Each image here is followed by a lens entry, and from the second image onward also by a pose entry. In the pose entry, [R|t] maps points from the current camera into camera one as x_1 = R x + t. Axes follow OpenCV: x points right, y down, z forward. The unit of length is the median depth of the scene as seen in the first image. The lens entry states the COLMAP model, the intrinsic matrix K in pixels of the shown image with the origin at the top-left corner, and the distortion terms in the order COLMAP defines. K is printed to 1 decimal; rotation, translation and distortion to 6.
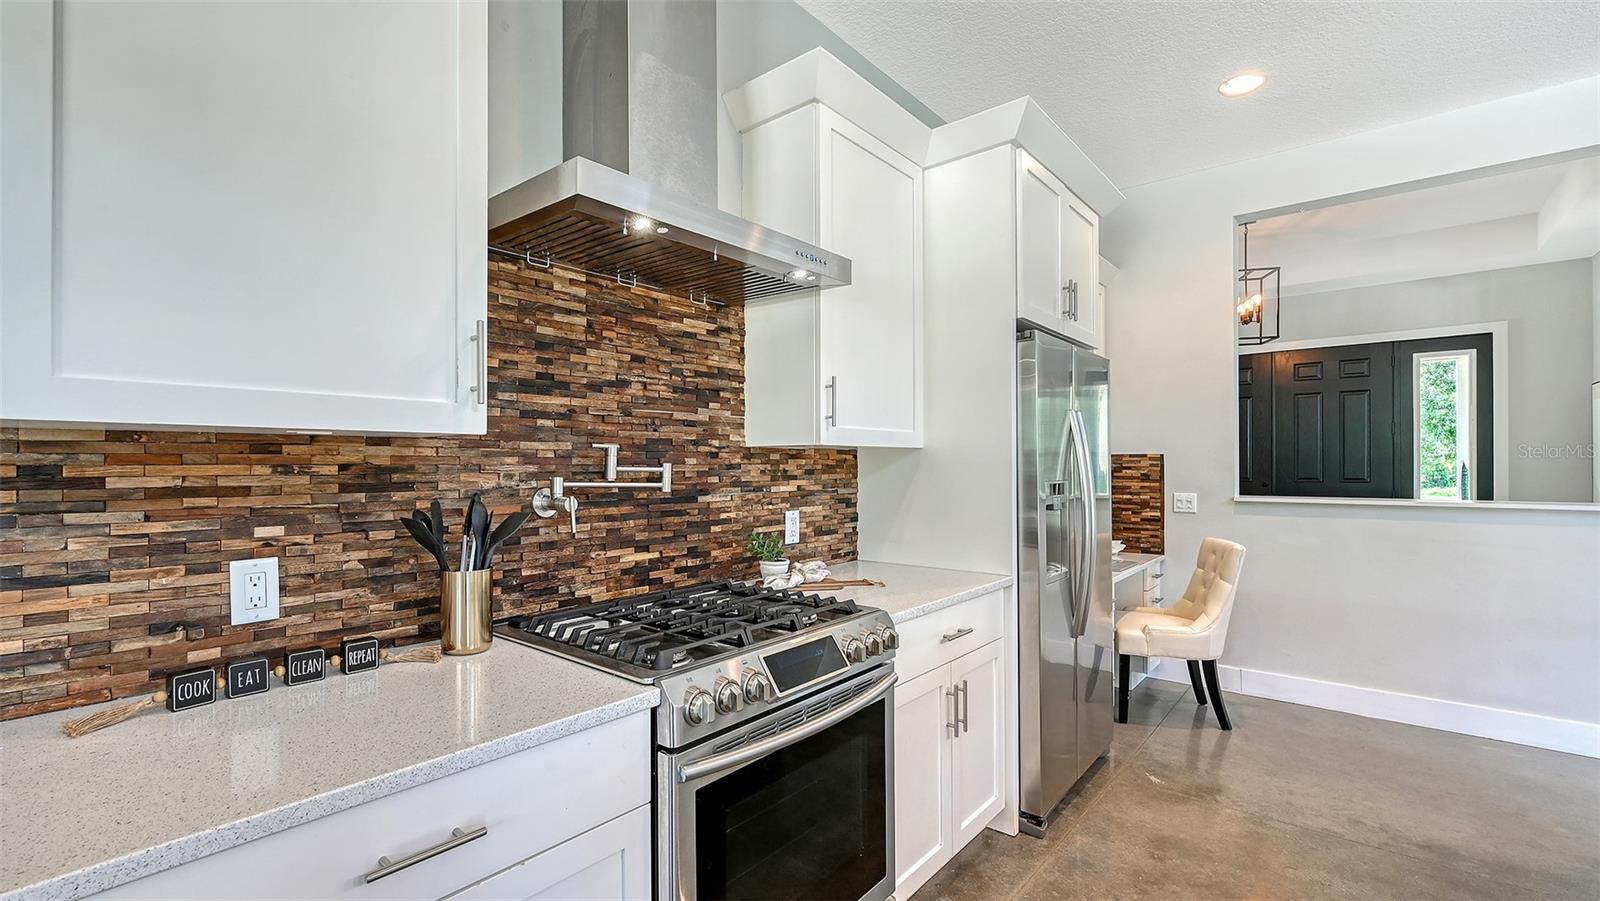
lens RADIAL K [[709.2, 0, 800.0], [0, 709.2, 450.5], [0, 0, 1]] dist [0.000045, 0.000017]
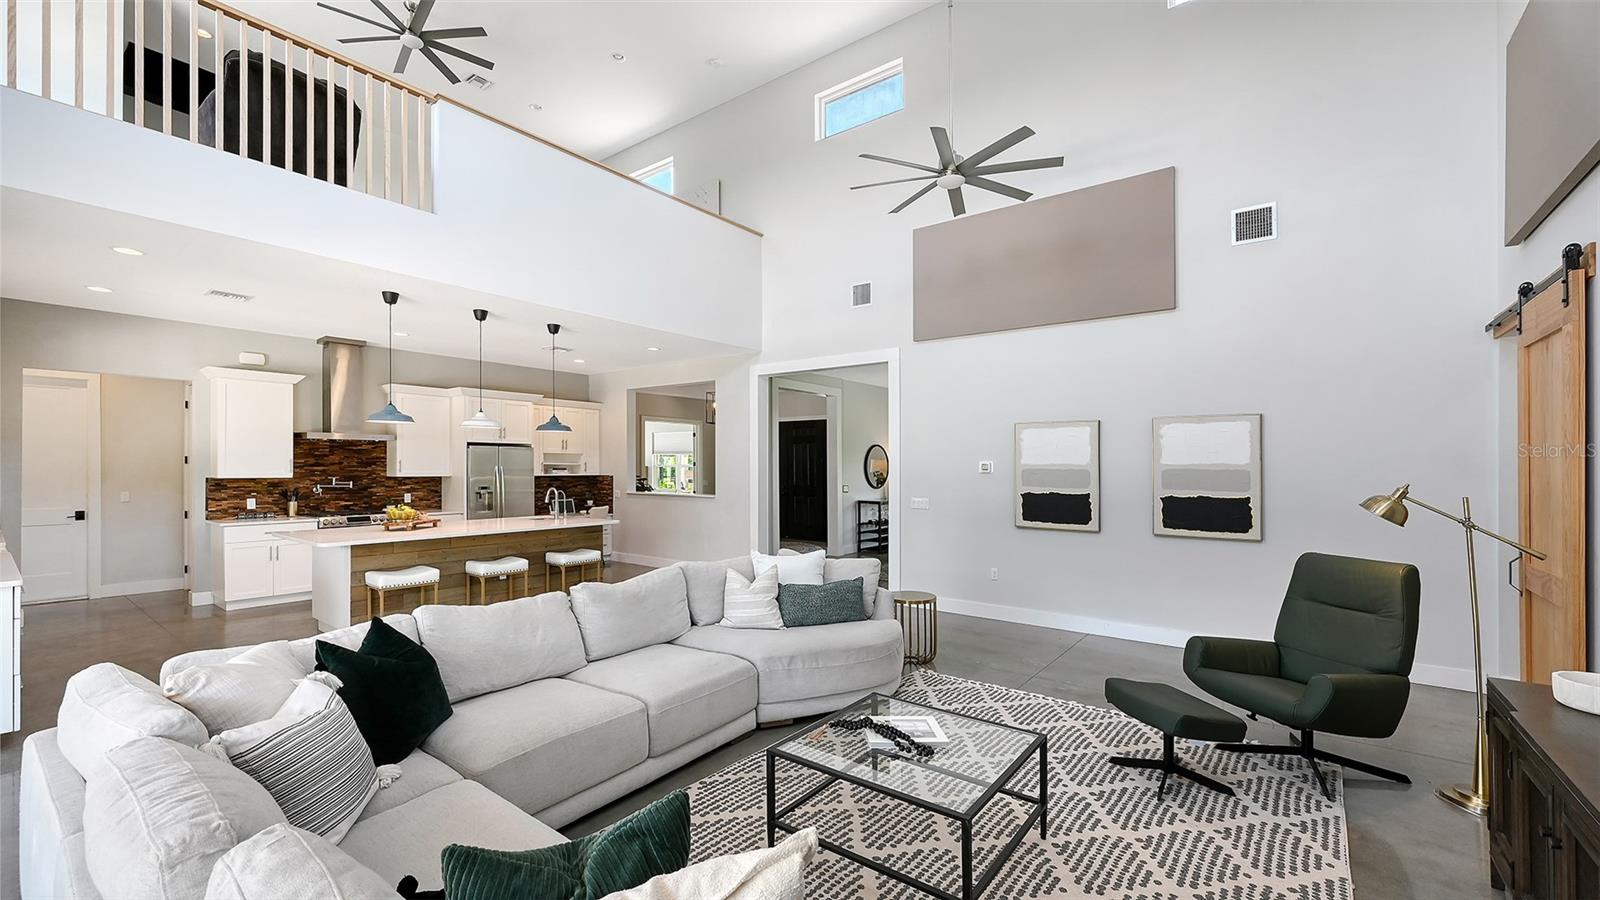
lens RADIAL K [[632.5, 0, 809.0], [0, 632.5, 465.2], [0, 0, 1]] dist [0.001156, 0.000177]
pose [[0.998228, 0.007633, 0.059018, 2.194864], [-0.008555, 0.999845, 0.015387, -0.151919], [-0.058891, -0.015865, 0.998138, -2.798878]]
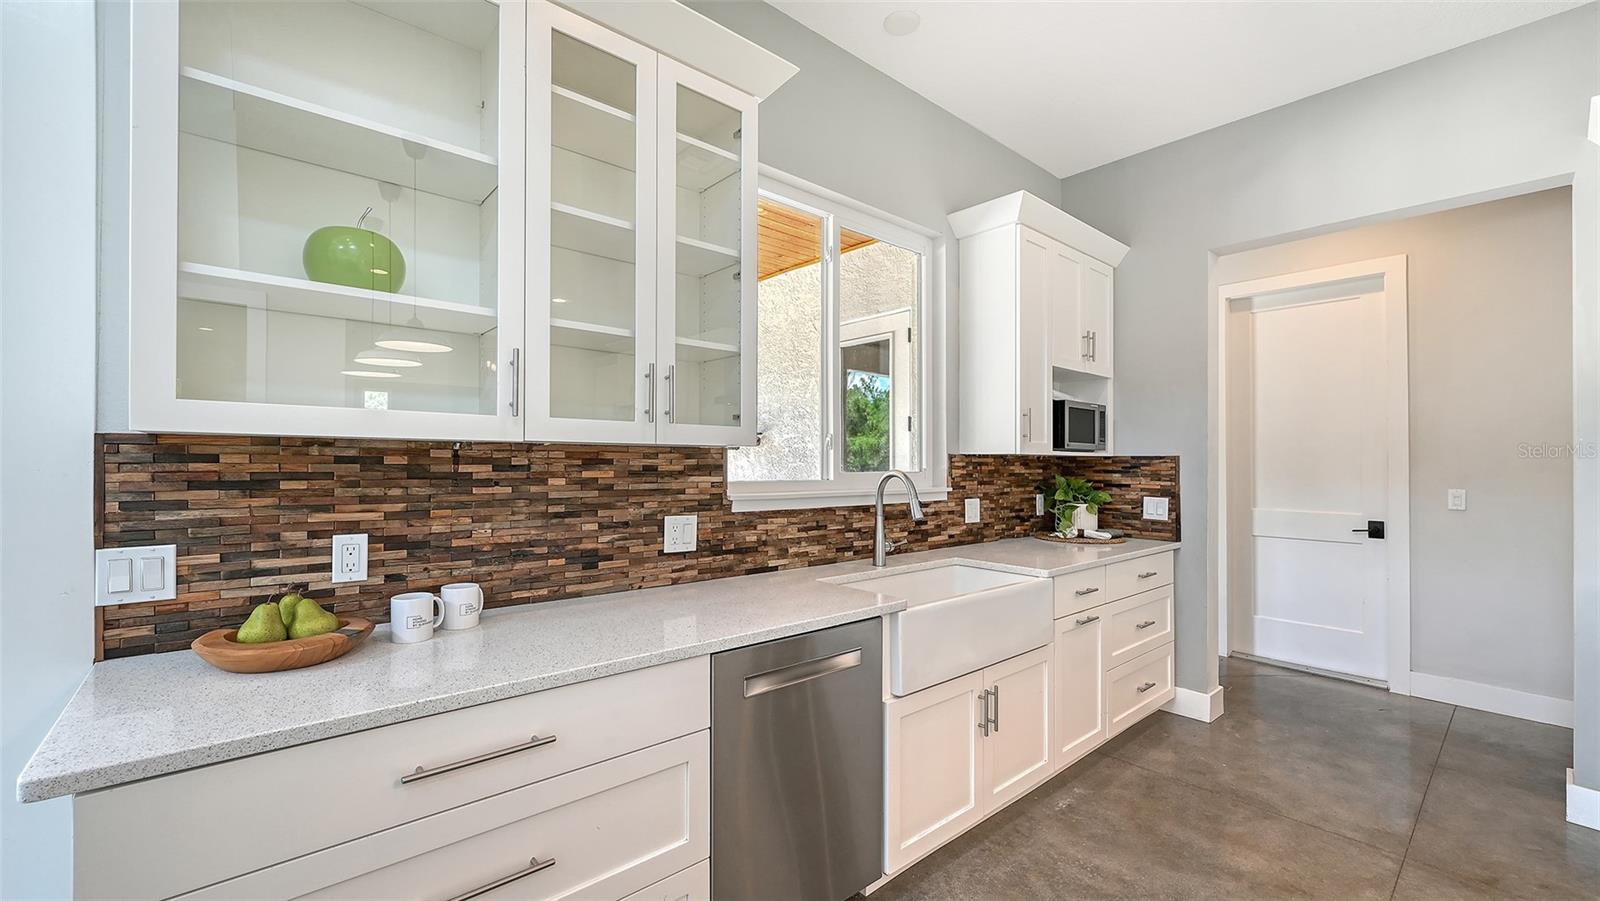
lens RADIAL K [[640.8, 0, 778.2], [0, 640.8, 461.8], [0, 0, 1]] dist [0.000250, -0.000073]
pose [[-0.170565, 0.001117, -0.985346, 0.687709], [0.009020, 0.999959, -0.000428, -0.014140], [0.985305, -0.008960, -0.170568, -0.683544]]
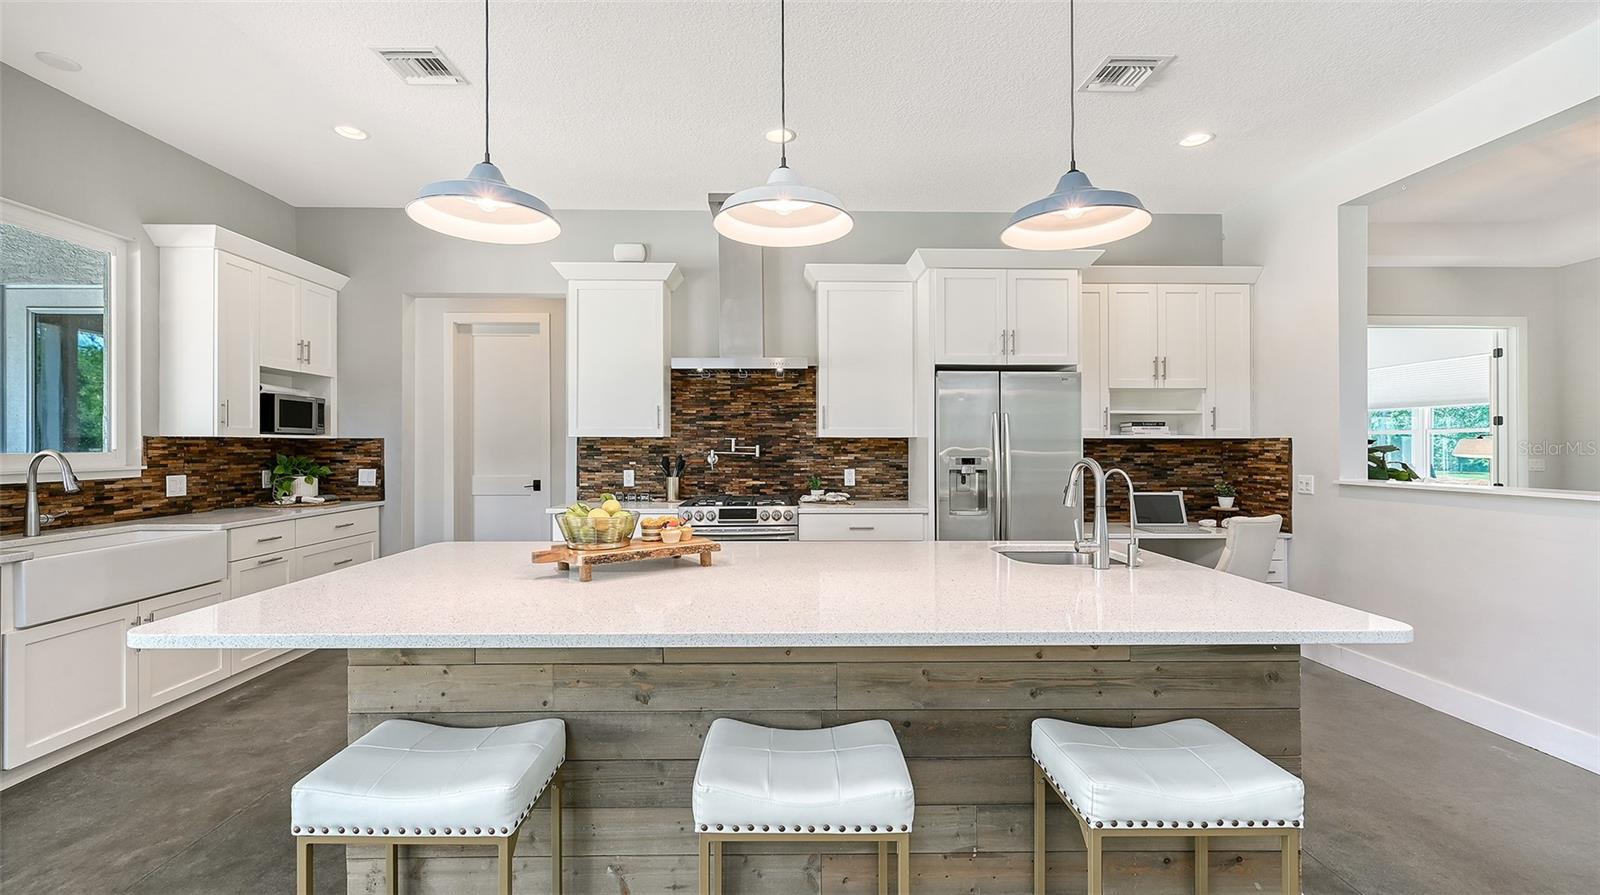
lens RADIAL K [[659.5, 0, 784.7], [0, 659.5, 444.1], [0, 0, 1]] dist [-0.000607, 0.000141]
pose [[0.653105, 0.000261, -0.757267, 1.513725], [0.011189, 0.999887, 0.009995, -0.007935], [0.757184, -0.015001, 0.653029, -0.419535]]
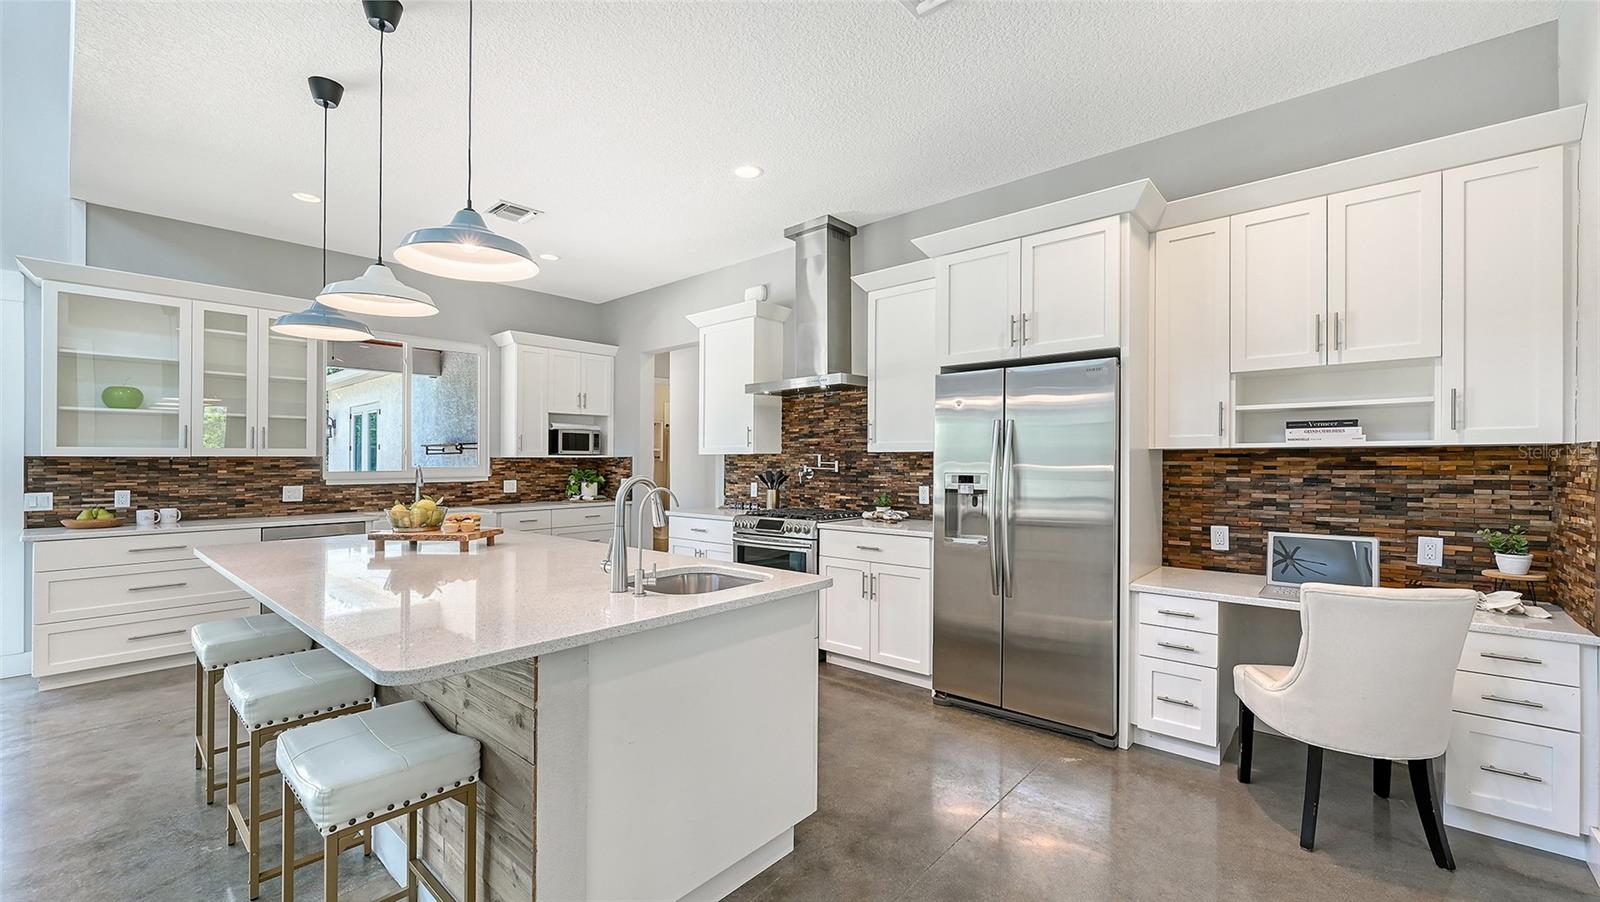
lens RADIAL K [[644.9, 0, 800.0], [0, 644.9, 451.0], [0, 0, 1]] dist [-0.000179, 0.000158]
pose [[-0.028666, -0.013904, -0.999492, 1.985656], [0.021235, 0.999669, -0.014515, 0.012380], [0.999363, -0.021641, -0.028361, 0.857977]]
